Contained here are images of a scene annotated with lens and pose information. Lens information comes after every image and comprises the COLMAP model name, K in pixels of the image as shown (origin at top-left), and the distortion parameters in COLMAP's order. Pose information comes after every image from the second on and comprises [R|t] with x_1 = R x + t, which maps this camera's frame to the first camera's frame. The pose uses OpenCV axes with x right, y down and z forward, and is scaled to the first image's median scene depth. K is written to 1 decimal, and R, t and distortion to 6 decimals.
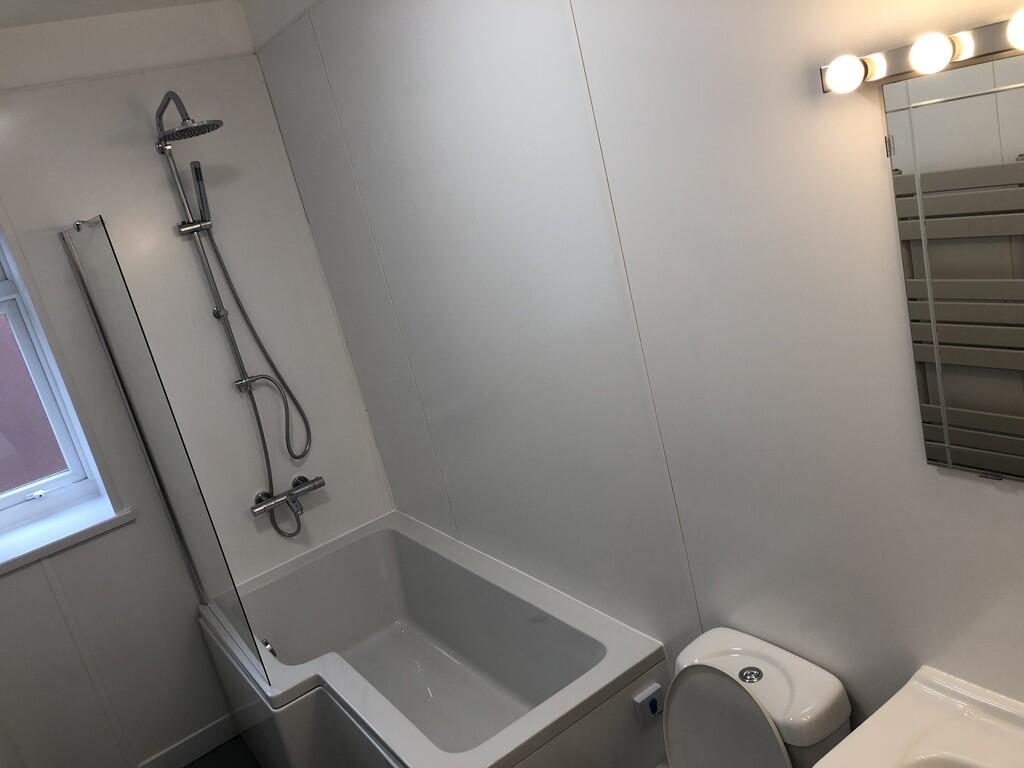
lens RADIAL K [[862.1, 0, 509.3], [0, 862.1, 383.2], [0, 0, 1]] dist [0.066300, -0.051283]
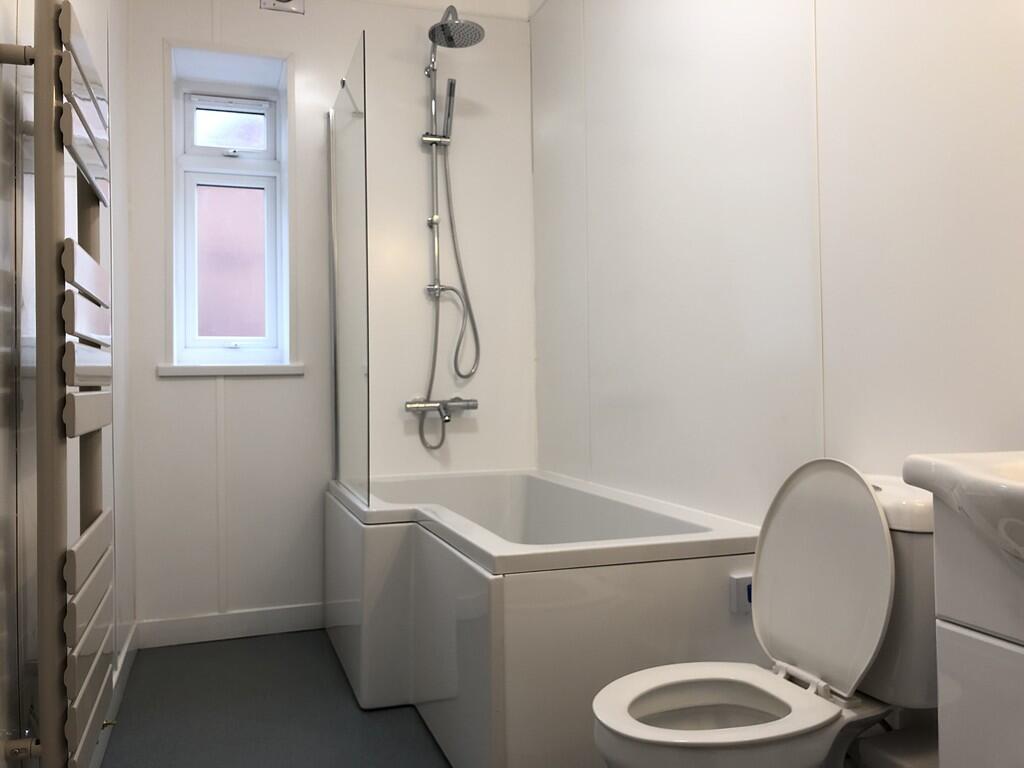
lens RADIAL K [[862.1, 0, 517.3], [0, 862.1, 383.2], [0, 0, 1]] dist [0.066300, -0.051283]
pose [[0.941818, 0.220144, -0.253999, 0.084792], [-0.275030, 0.939145, -0.205830, 0.298386], [0.193230, 0.263712, 0.945049, 0.048294]]
